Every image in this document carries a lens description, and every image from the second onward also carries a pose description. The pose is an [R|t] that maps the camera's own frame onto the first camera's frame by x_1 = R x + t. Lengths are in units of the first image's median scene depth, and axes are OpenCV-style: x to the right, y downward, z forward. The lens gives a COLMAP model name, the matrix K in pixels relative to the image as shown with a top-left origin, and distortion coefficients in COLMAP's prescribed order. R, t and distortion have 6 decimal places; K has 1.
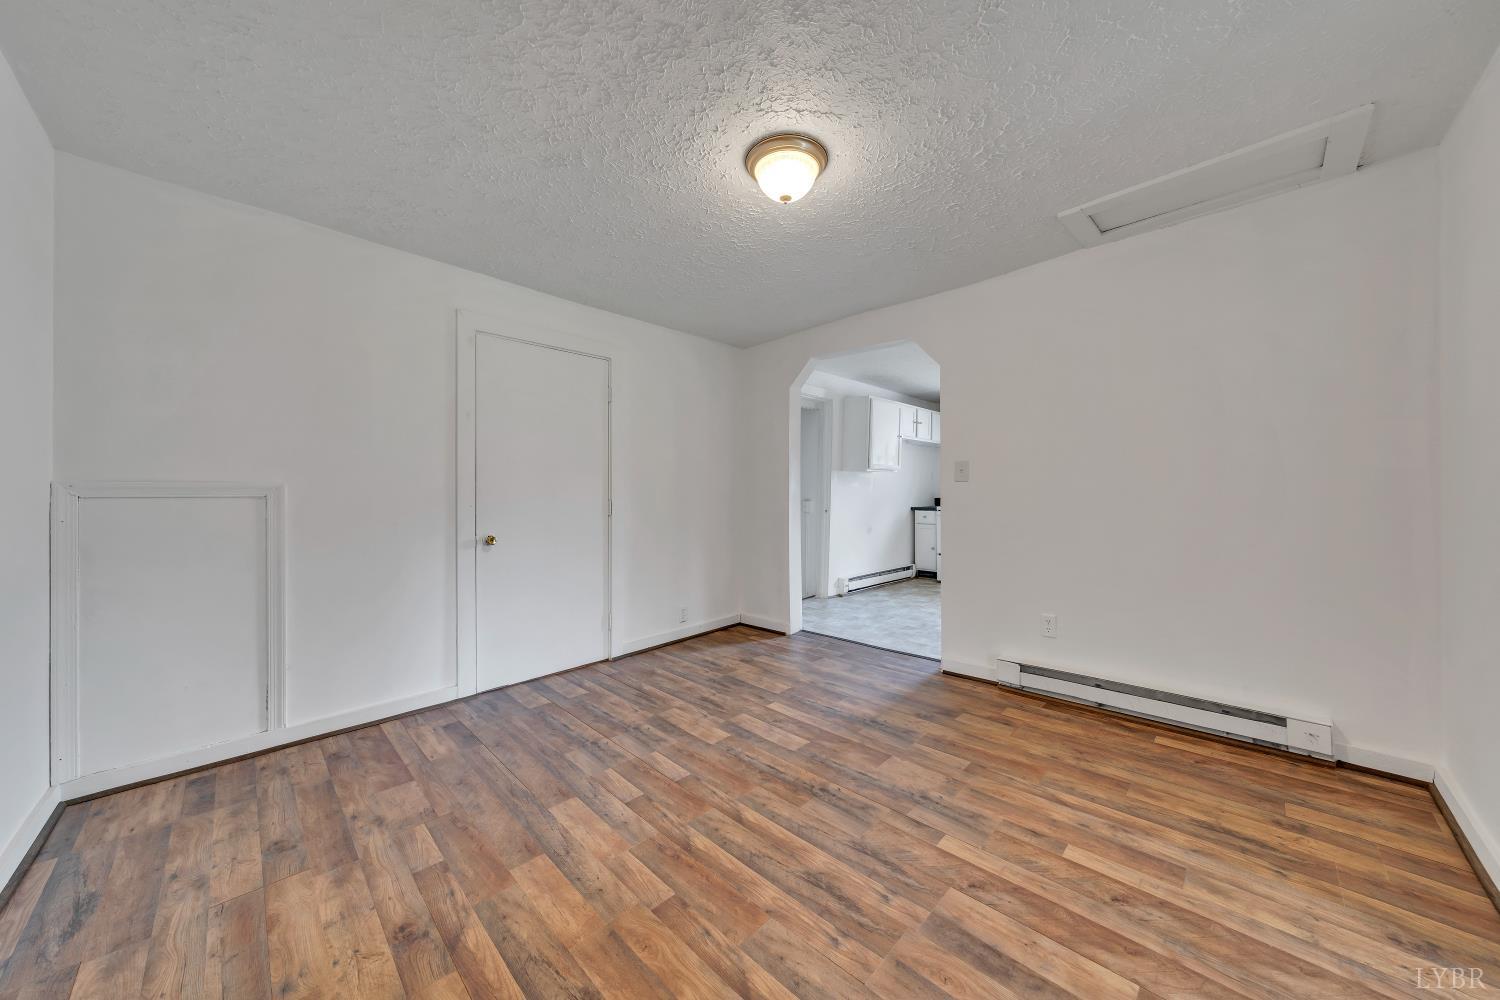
lens RADIAL K [[511.9, 0, 749.5], [0, 511.9, 493.8], [0, 0, 1]] dist [-0.000957, -0.000240]
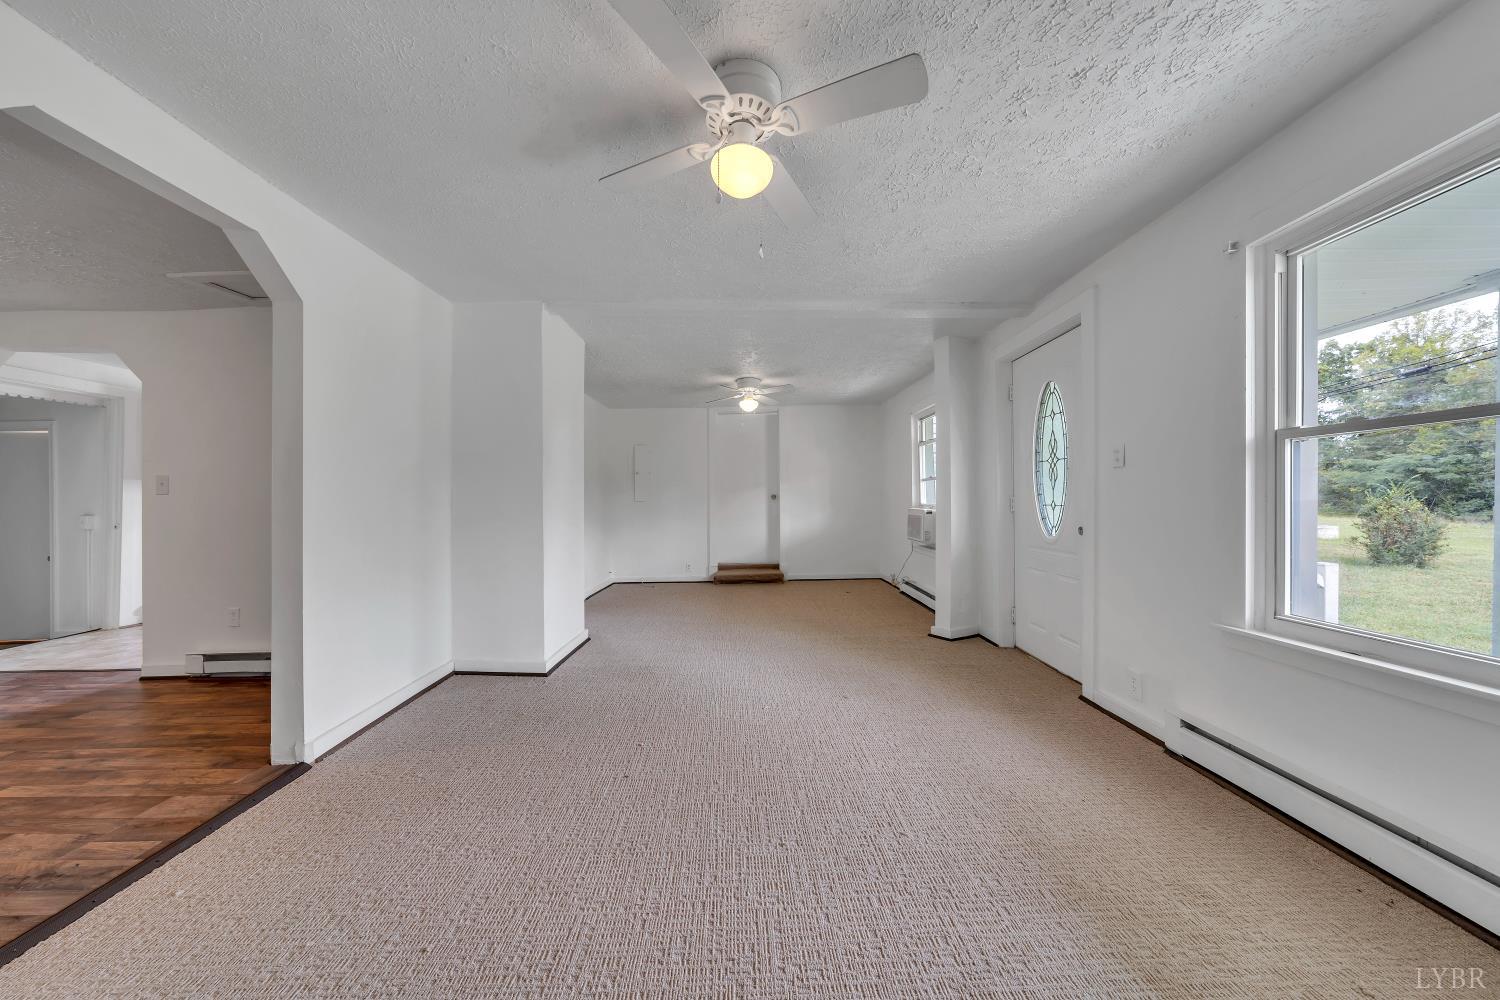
lens RADIAL K [[516.6, 0, 750.0], [0, 516.6, 500.0], [0, 0, 1]] dist [-0.002726, -0.000259]
pose [[0.722359, -0.006909, 0.691484, 0.718935], [0.010237, 0.999947, -0.000703, 0.001090], [-0.691443, 0.007586, 0.722391, -0.787096]]
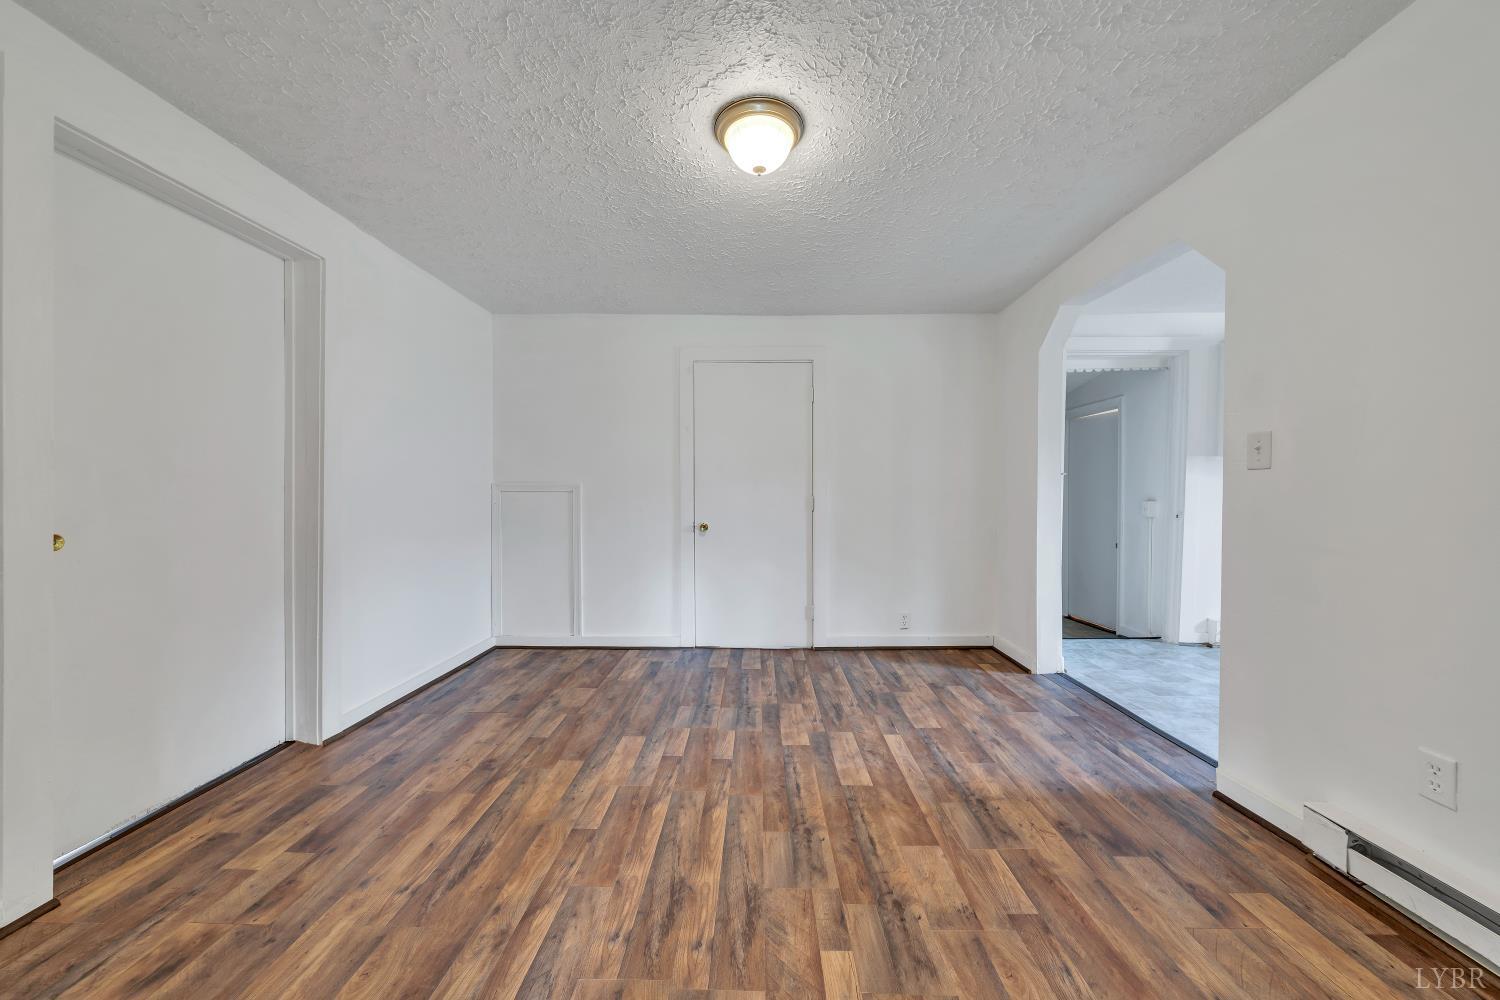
lens RADIAL K [[511.9, 0, 749.5], [0, 511.9, 493.8], [0, 0, 1]] dist [-0.000957, -0.000240]
pose [[0.685418, 0.006854, -0.728117, 0.569086], [-0.002544, 0.999972, 0.007018, 0.001329], [0.728145, -0.002958, 0.685416, 0.271494]]
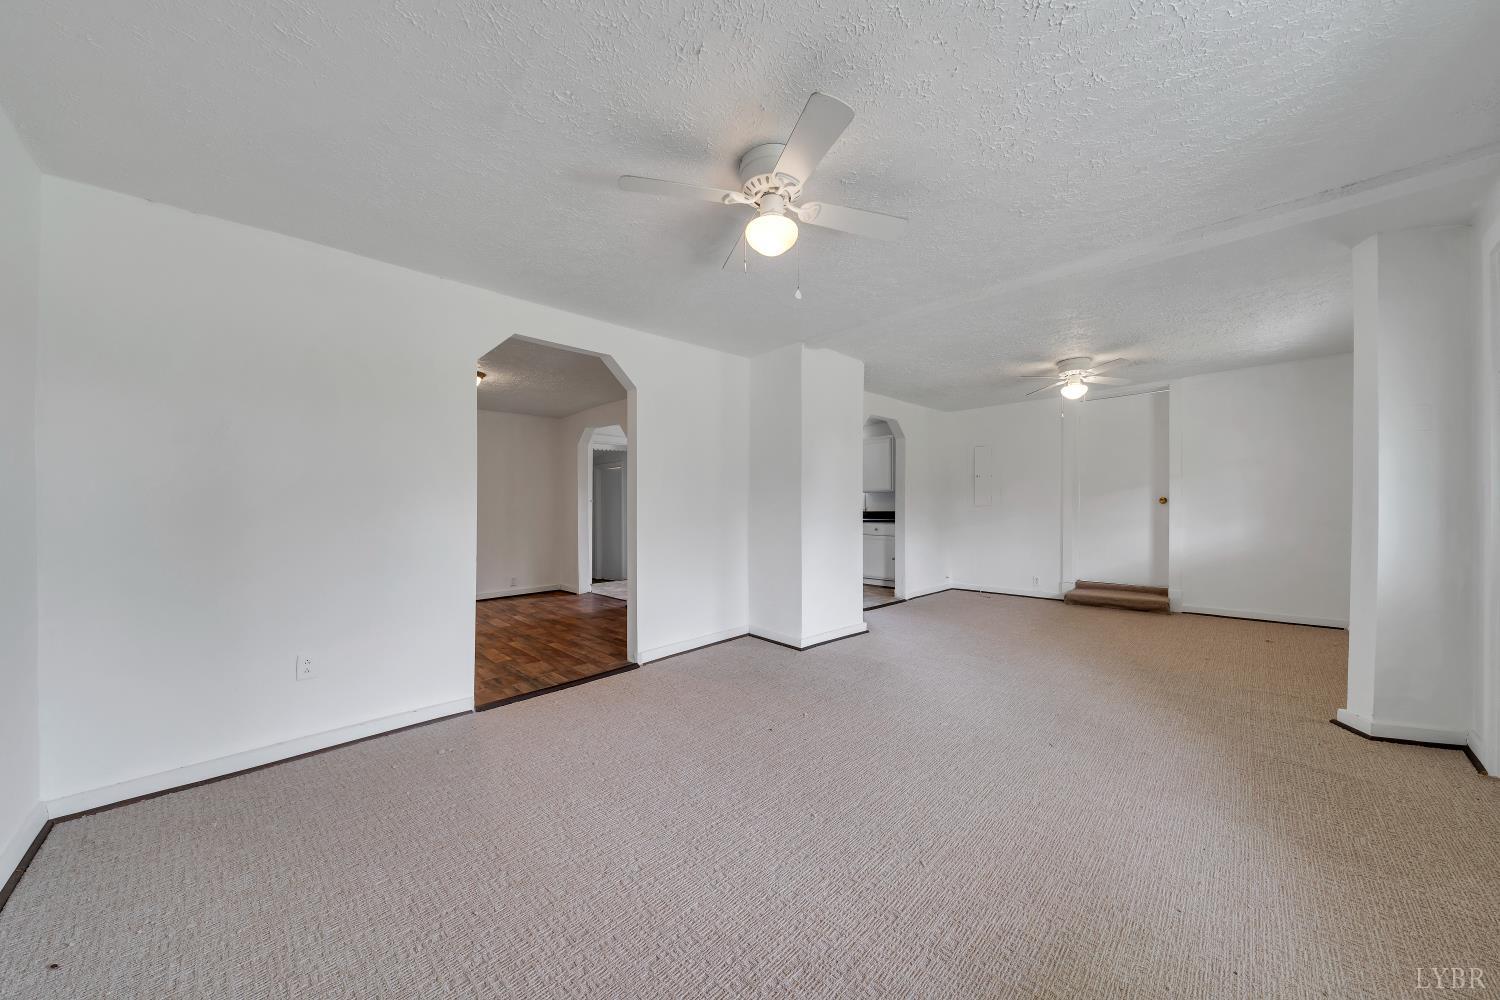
lens RADIAL K [[521.3, 0, 745.7], [0, 521.3, 511.3], [0, 0, 1]] dist [-0.000095, -0.000131]
pose [[0.998900, -0.008573, -0.046093, 1.171646], [0.008968, 0.999925, 0.008379, -0.005712], [0.046018, -0.008783, 0.998902, -1.109962]]
